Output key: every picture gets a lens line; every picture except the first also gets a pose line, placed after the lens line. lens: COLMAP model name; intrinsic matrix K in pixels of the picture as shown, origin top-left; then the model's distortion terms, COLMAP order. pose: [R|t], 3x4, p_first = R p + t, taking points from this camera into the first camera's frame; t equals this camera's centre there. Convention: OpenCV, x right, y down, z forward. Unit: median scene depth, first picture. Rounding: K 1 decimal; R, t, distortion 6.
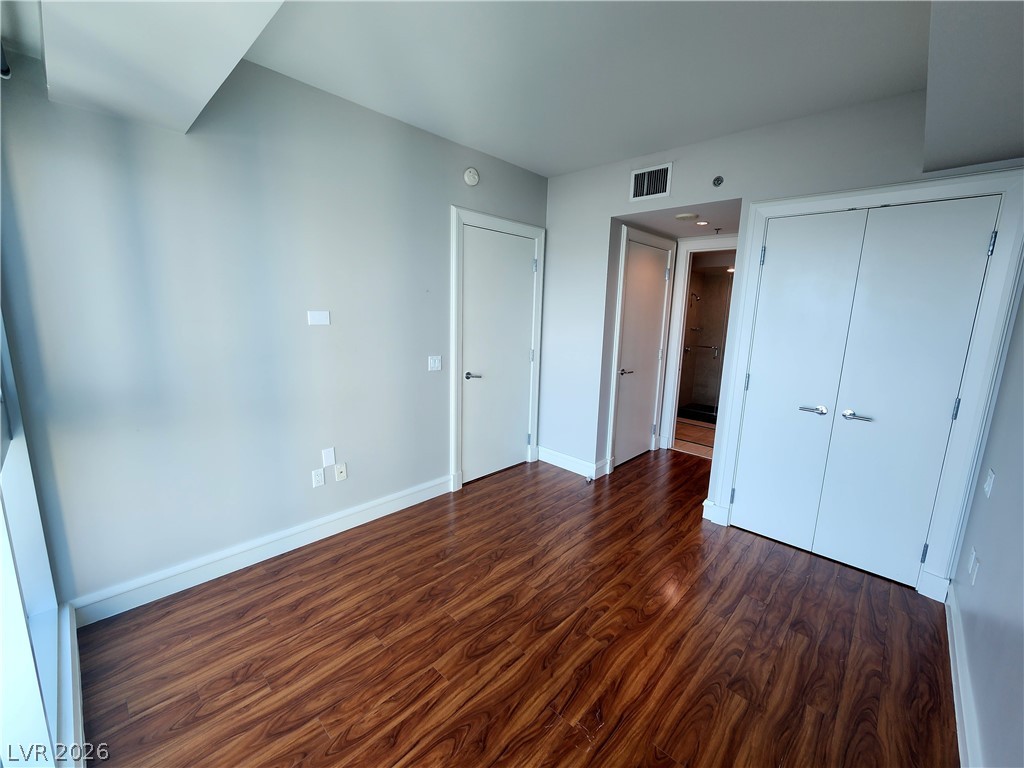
lens RADIAL K [[420.0, 0, 515.2], [0, 420.0, 382.3], [0, 0, 1]] dist [0.002995, 0.000468]
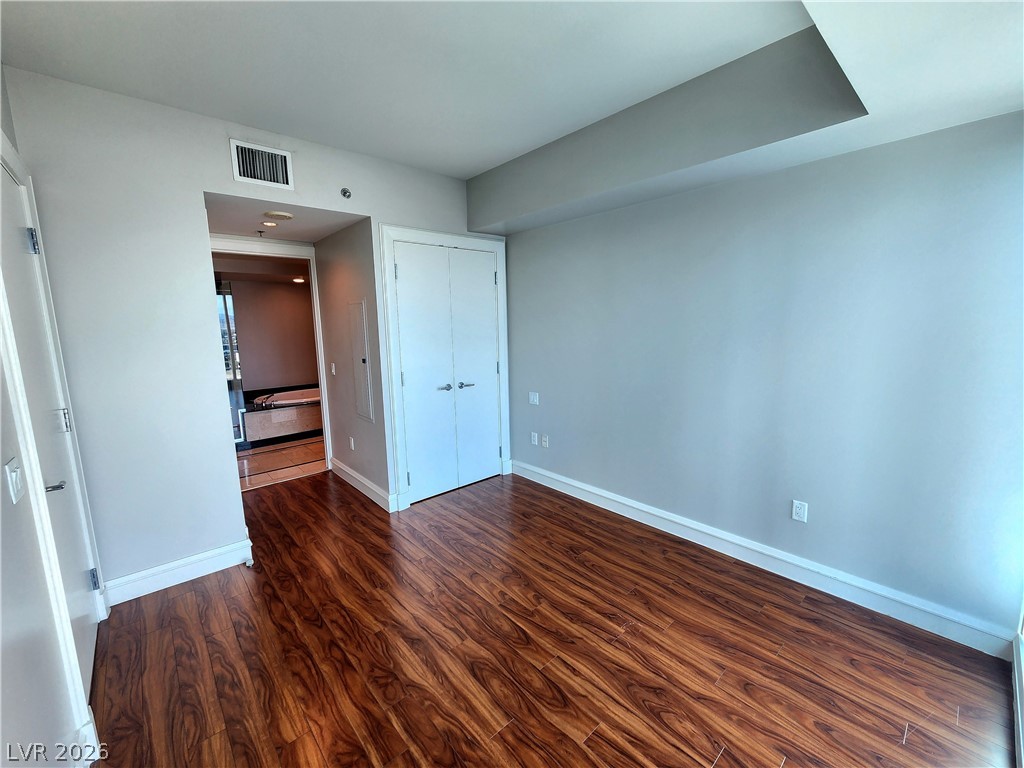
lens RADIAL K [[420.0, 0, 515.2], [0, 420.0, 382.3], [0, 0, 1]] dist [0.002995, 0.000468]
pose [[0.082195, -0.177638, 0.980657, -0.804134], [0.198353, 0.967217, 0.158579, -0.163035], [-0.976678, 0.181482, 0.114736, 0.803368]]
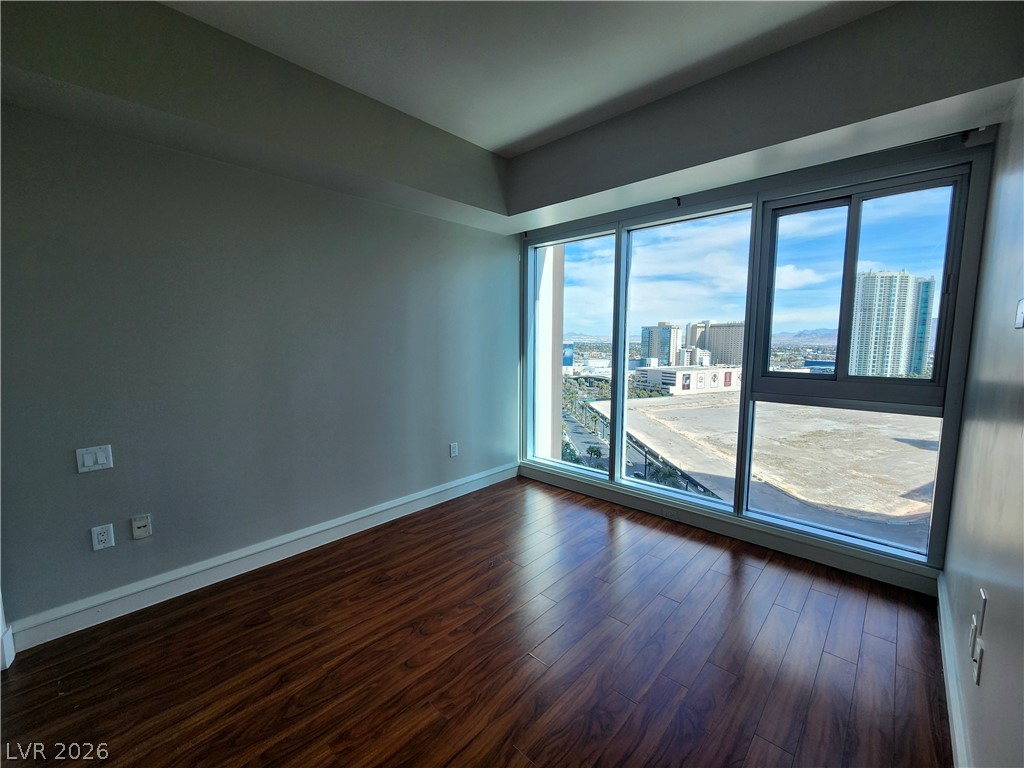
lens RADIAL K [[423.2, 0, 514.5], [0, 423.2, 381.5], [0, 0, 1]] dist [-0.000122, -0.000085]
pose [[-0.999436, -0.032028, -0.010055, 0.119258], [-0.033561, 0.959800, 0.278670, -0.247969], [0.000725, 0.278850, -0.960334, 1.848141]]
